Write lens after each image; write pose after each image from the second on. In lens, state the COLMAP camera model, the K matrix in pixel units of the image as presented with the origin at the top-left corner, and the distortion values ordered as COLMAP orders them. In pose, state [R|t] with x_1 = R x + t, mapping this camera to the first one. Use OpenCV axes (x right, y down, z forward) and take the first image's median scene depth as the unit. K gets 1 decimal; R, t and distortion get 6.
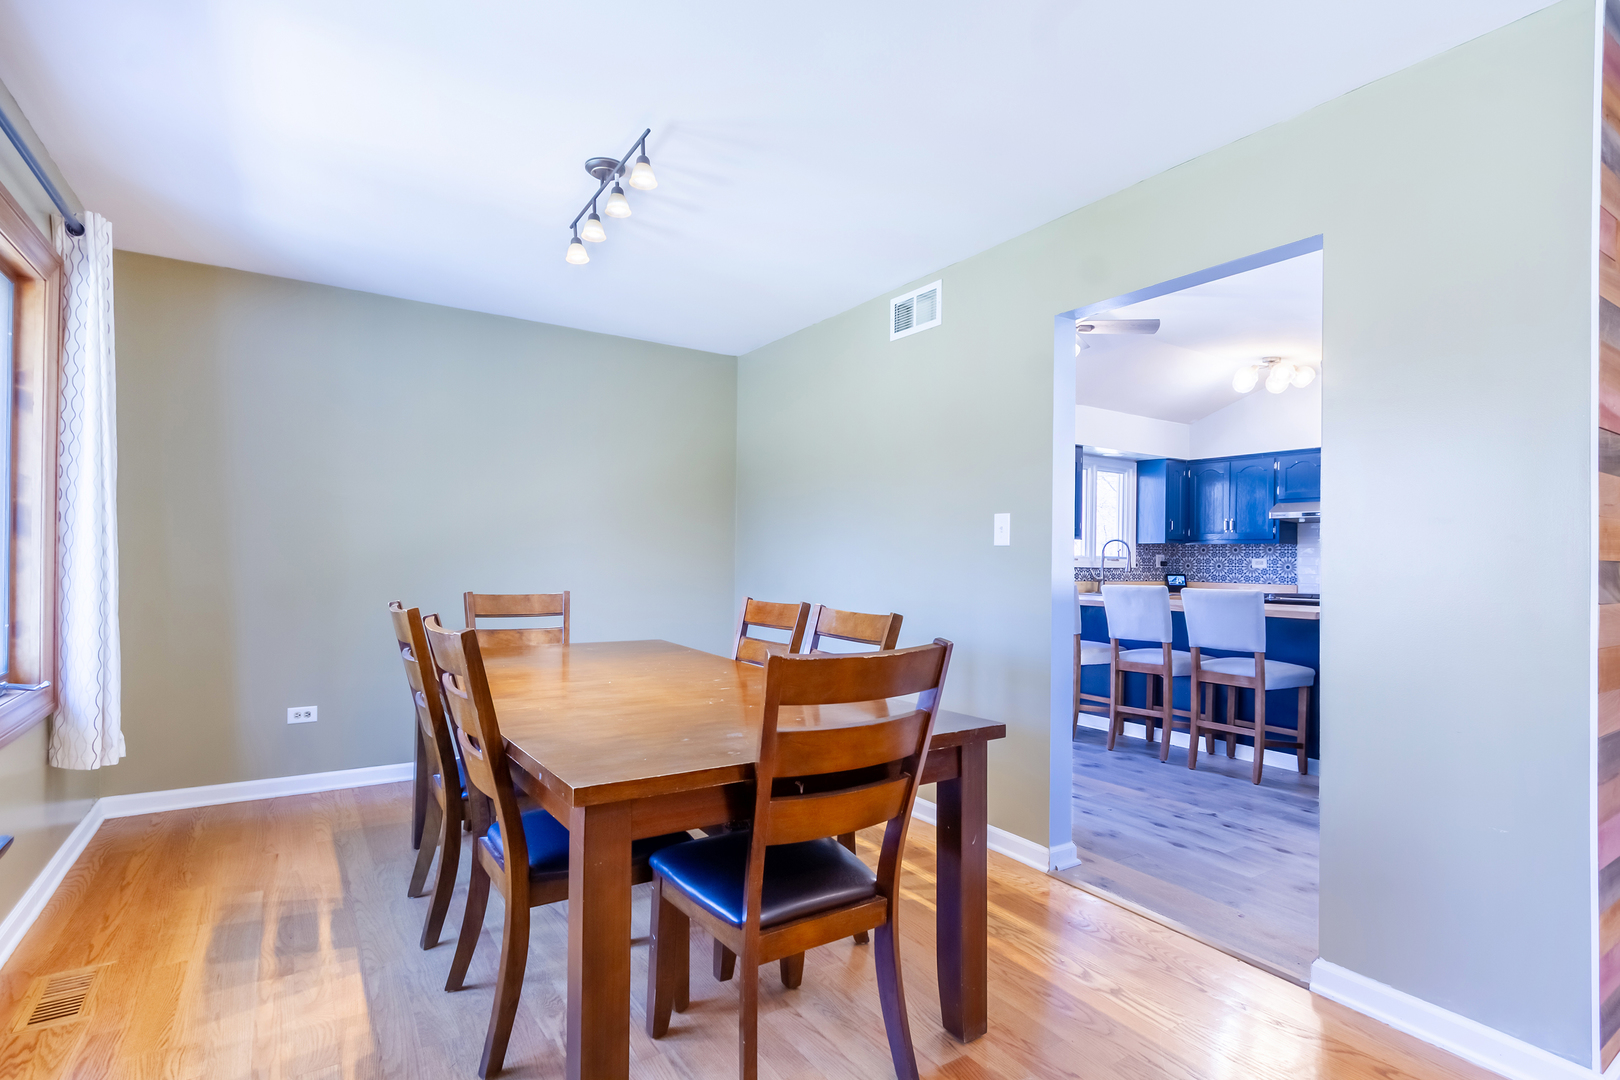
lens RADIAL K [[783.4, 0, 811.5], [0, 783.4, 551.5], [0, 0, 1]] dist [-0.003706, 0.000049]
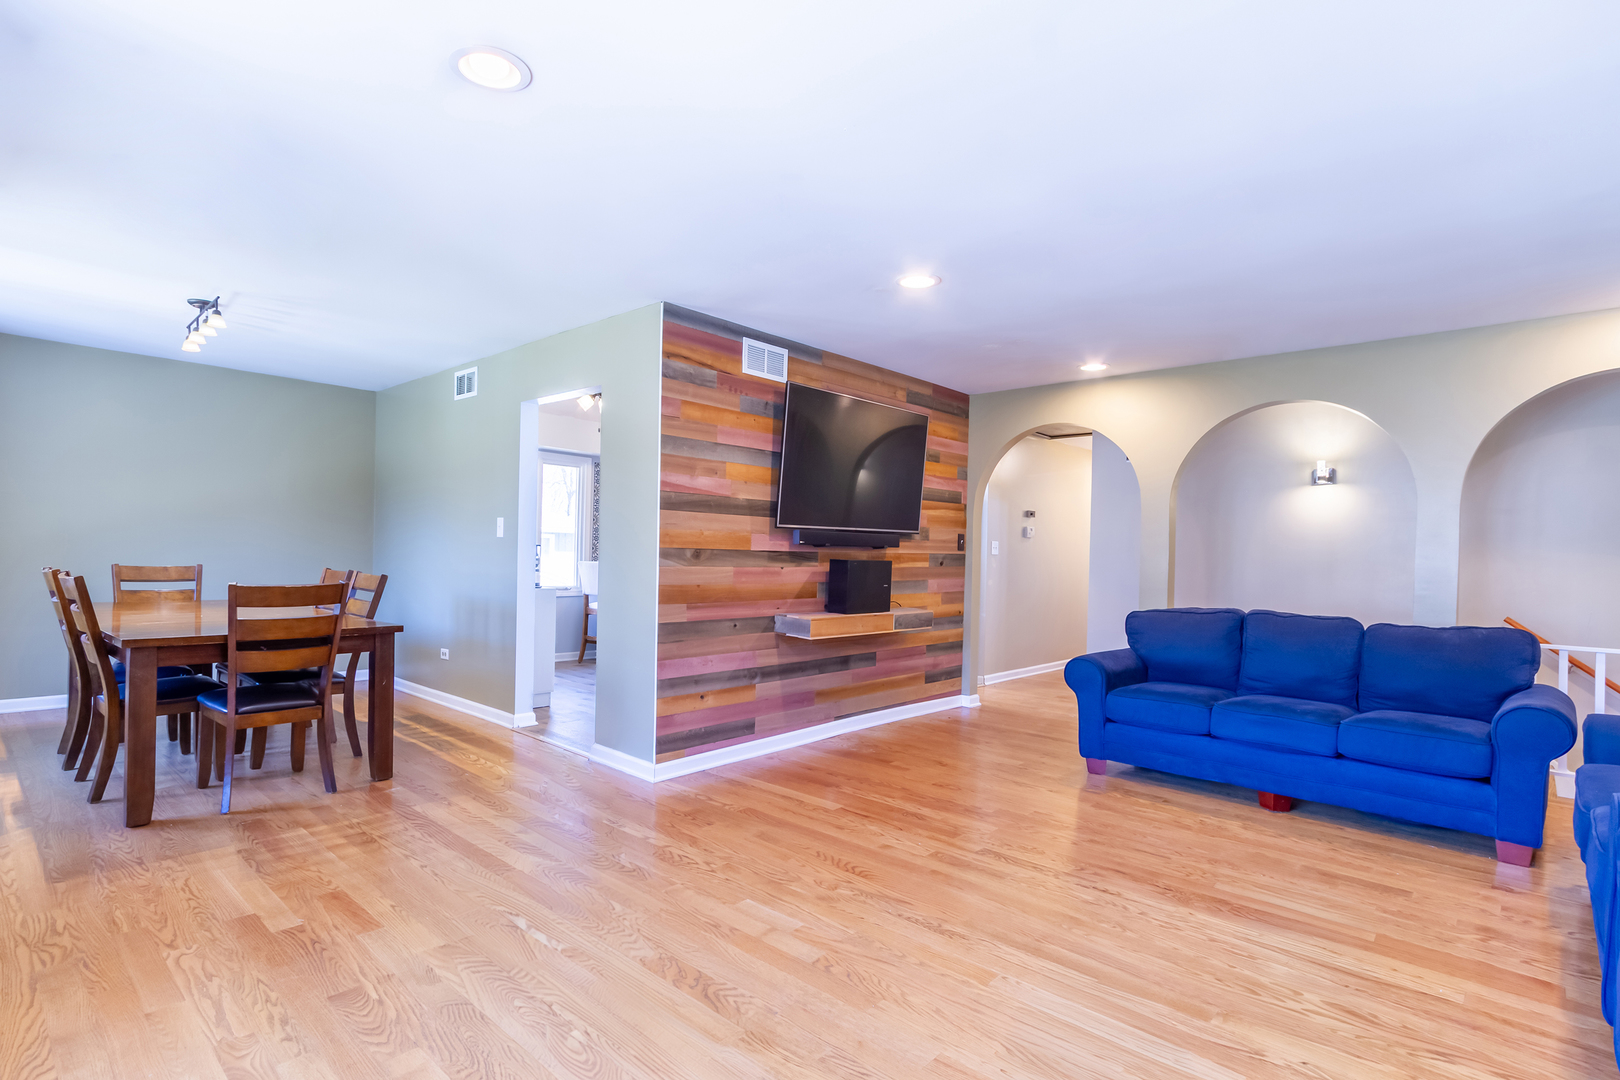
lens RADIAL K [[783.4, 0, 811.5], [0, 783.4, 551.5], [0, 0, 1]] dist [-0.003706, 0.000049]
pose [[0.969730, 0.010616, 0.243949, 0.579025], [-0.013495, 0.999858, 0.010133, -0.004321], [-0.243806, -0.013119, 0.969735, -0.904152]]
